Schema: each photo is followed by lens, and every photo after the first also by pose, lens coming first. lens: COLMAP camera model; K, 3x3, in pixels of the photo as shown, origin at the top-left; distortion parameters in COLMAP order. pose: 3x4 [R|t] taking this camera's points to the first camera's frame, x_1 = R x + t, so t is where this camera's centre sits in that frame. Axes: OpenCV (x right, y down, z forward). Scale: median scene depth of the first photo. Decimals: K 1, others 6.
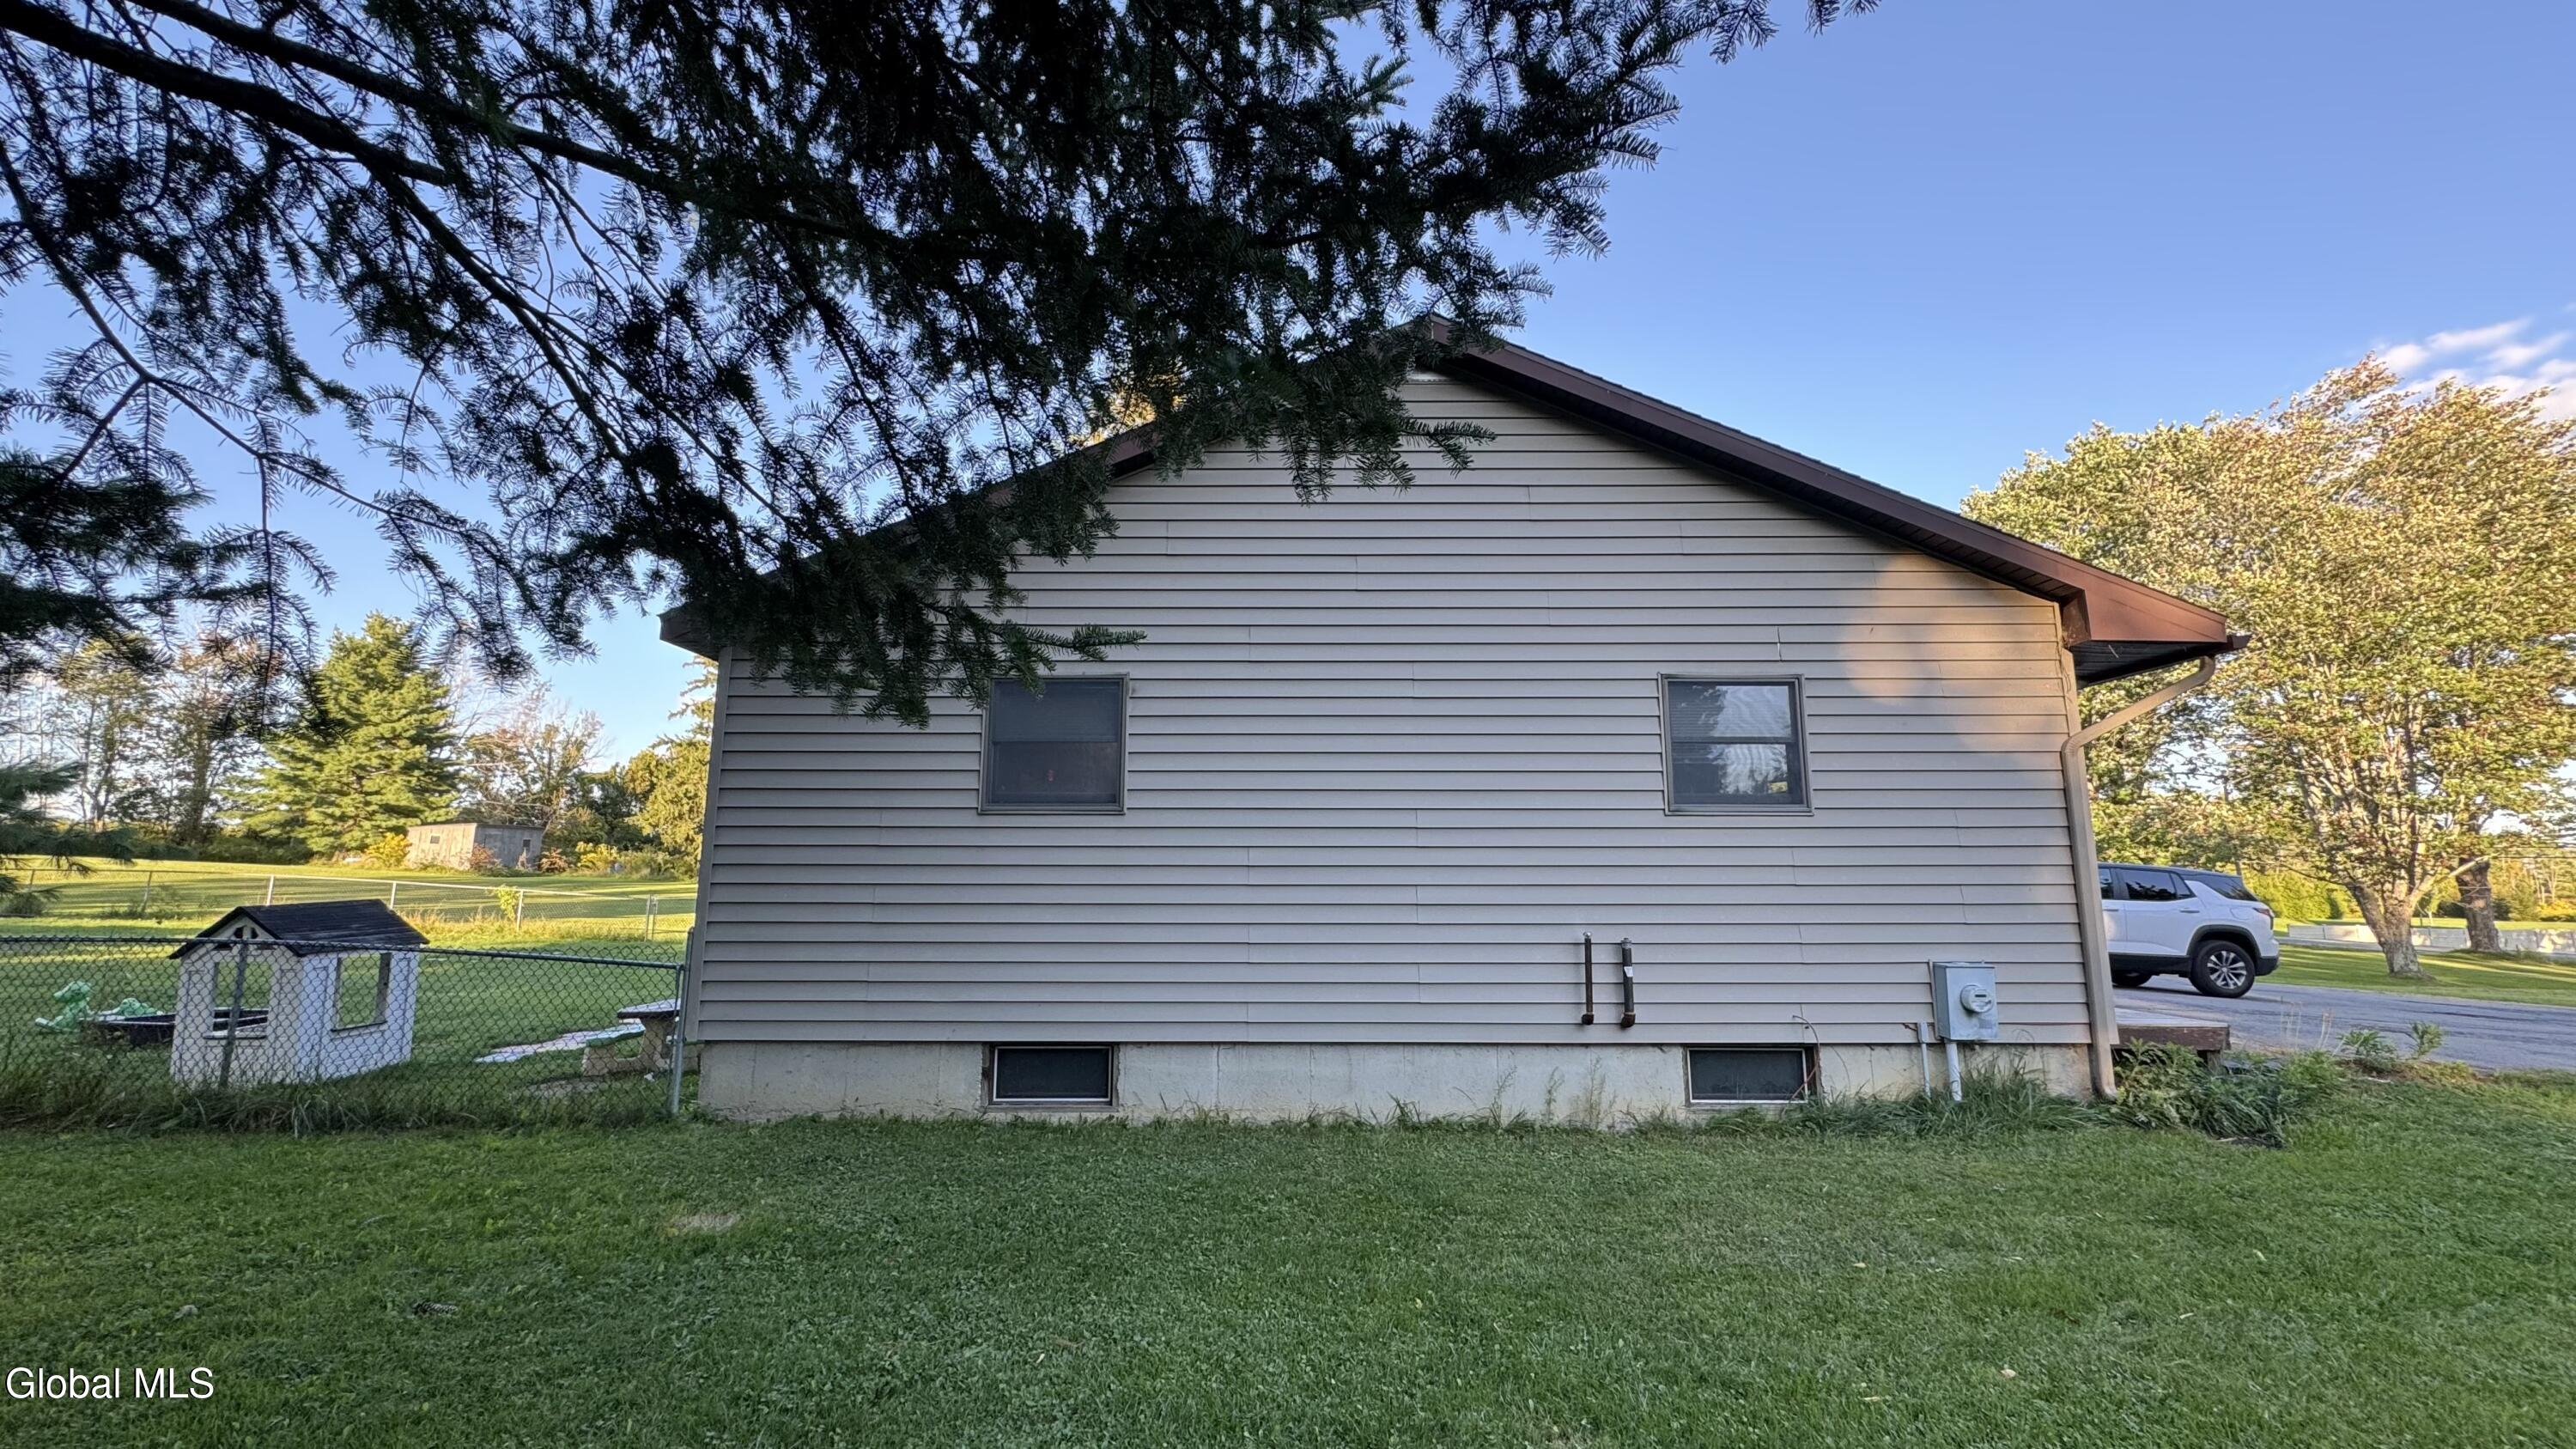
lens RADIAL K [[1040.9, 0, 1280.2], [0, 1040.9, 718.6], [0, 0, 1]] dist [0.001056, 0.000283]
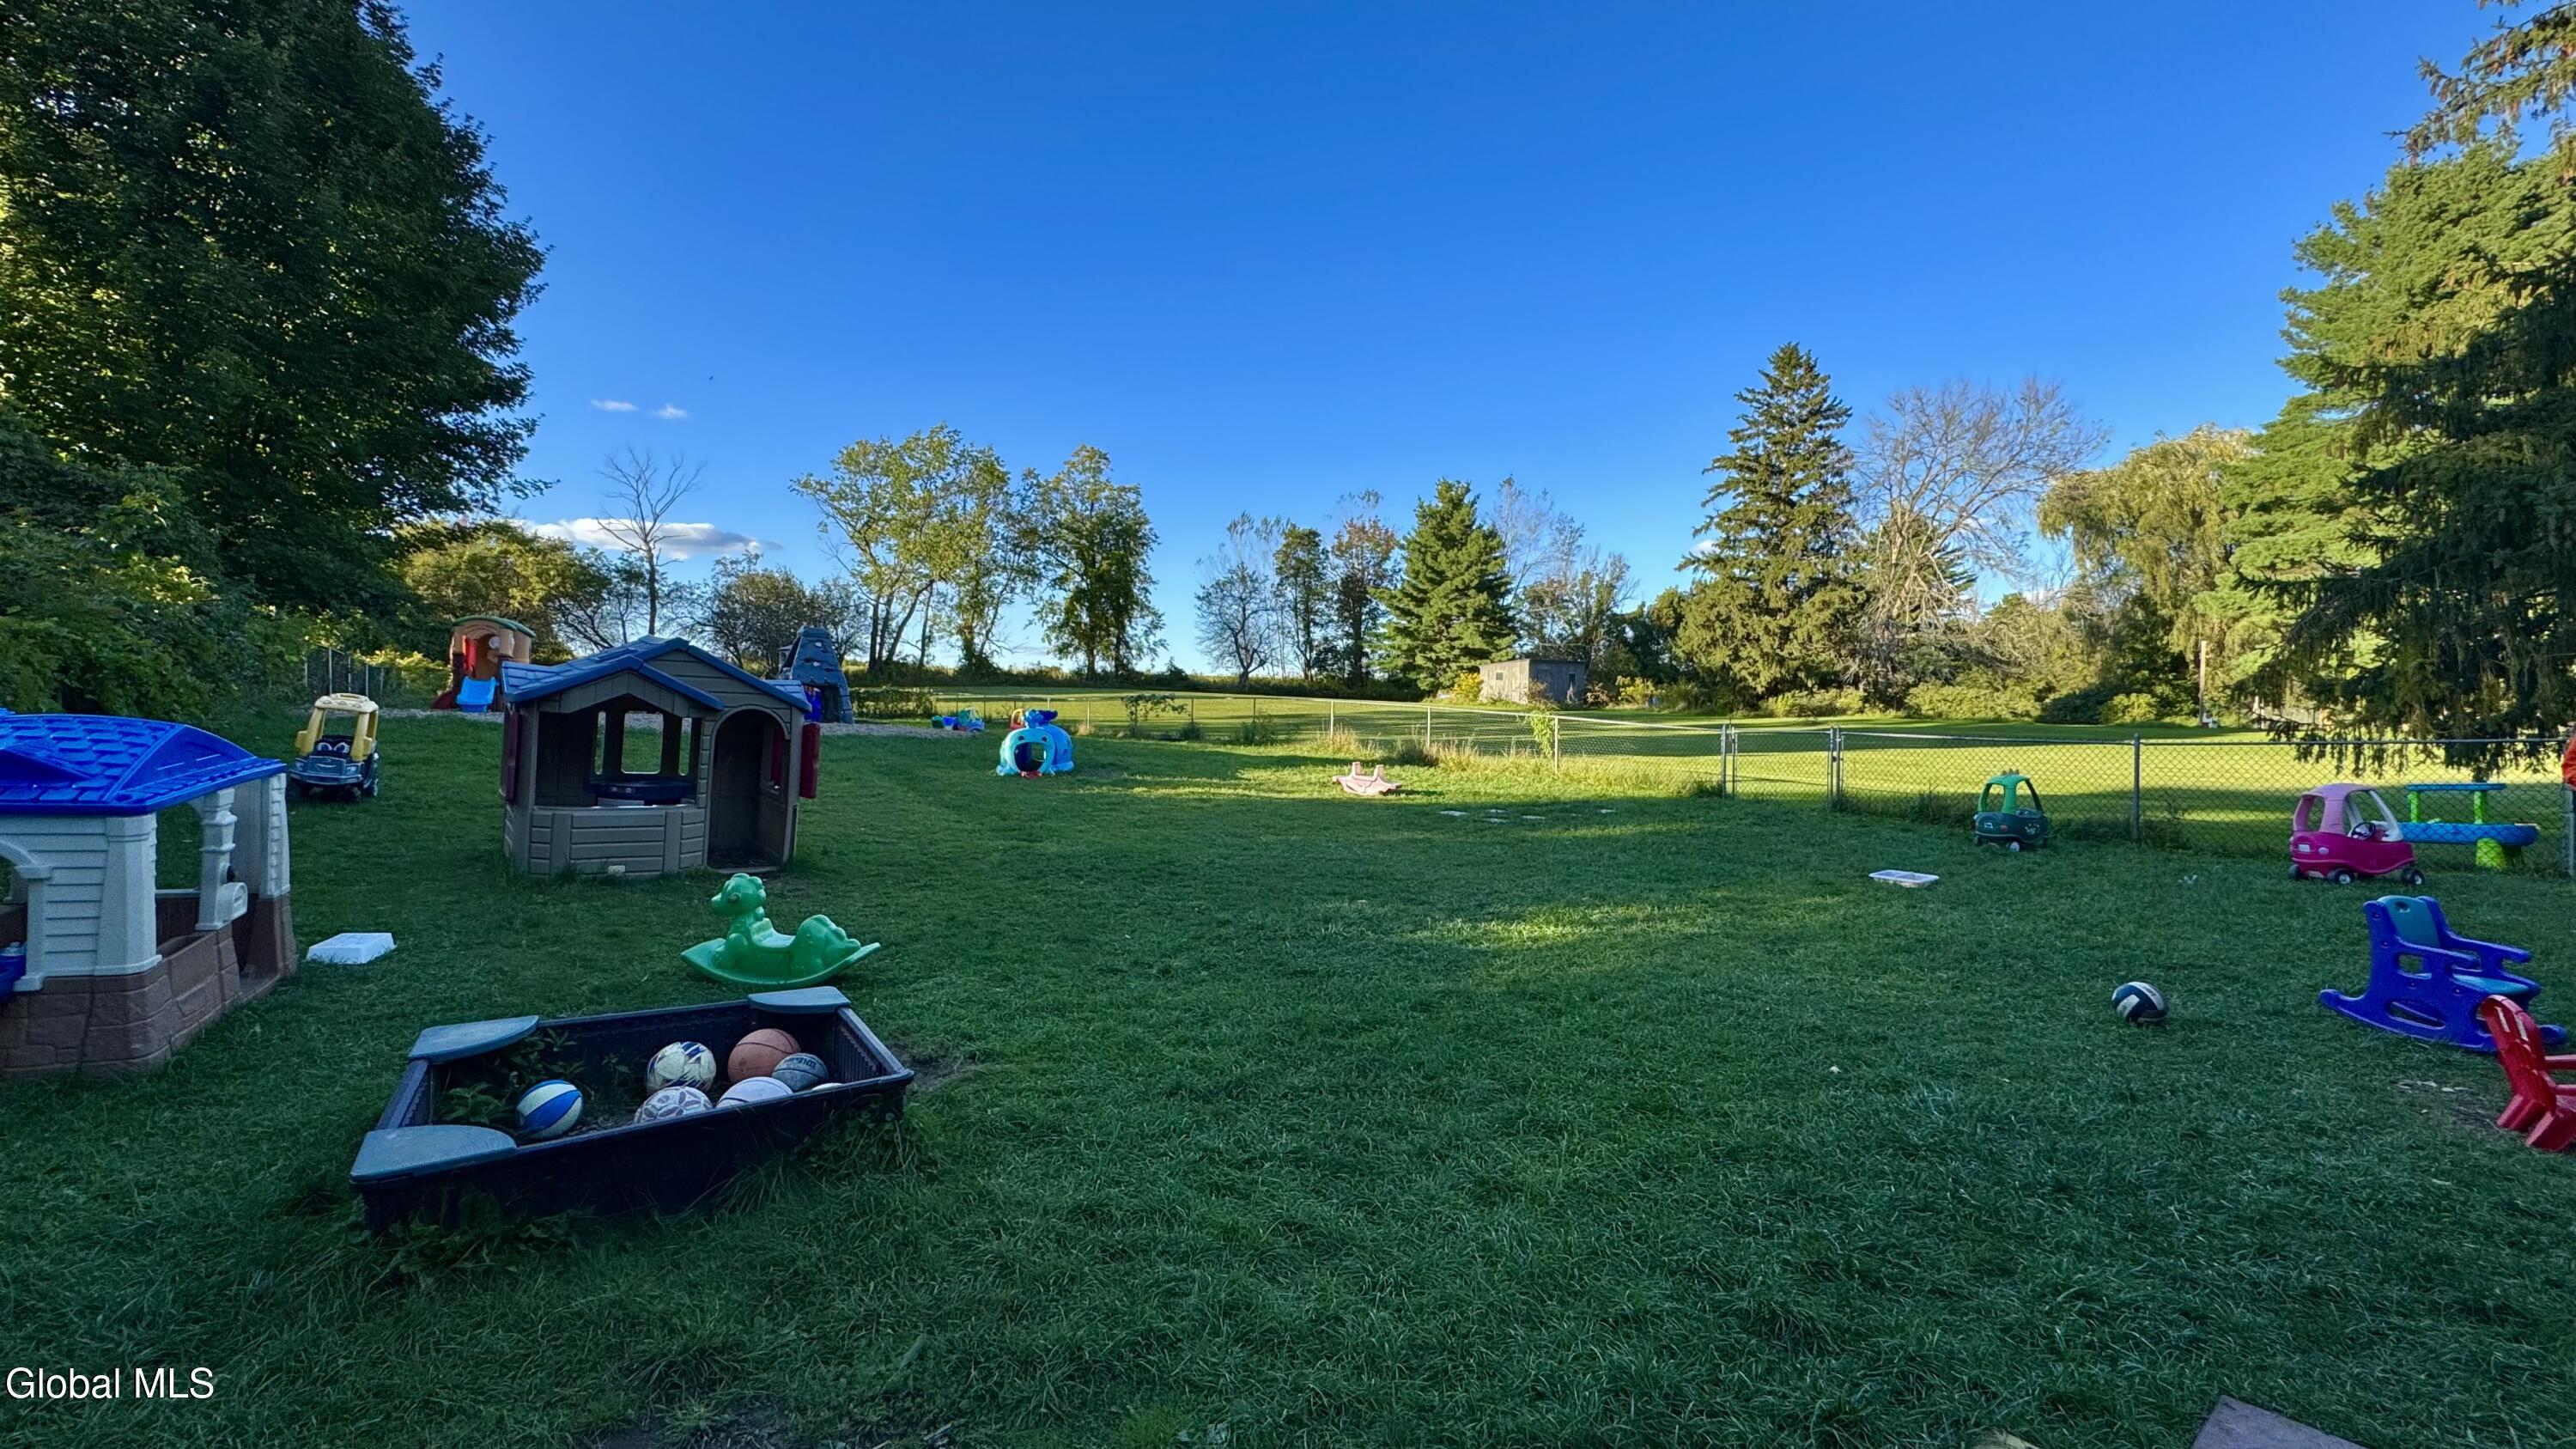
lens RADIAL K [[1040.9, 0, 1281.1], [0, 1040.9, 719.3], [0, 0, 1]] dist [0.001056, 0.000283]
pose [[0.618511, 0.002332, -0.785772, -0.093635], [0.119543, 0.988076, 0.097029, 0.024753], [0.776629, -0.153947, 0.610858, 0.140669]]
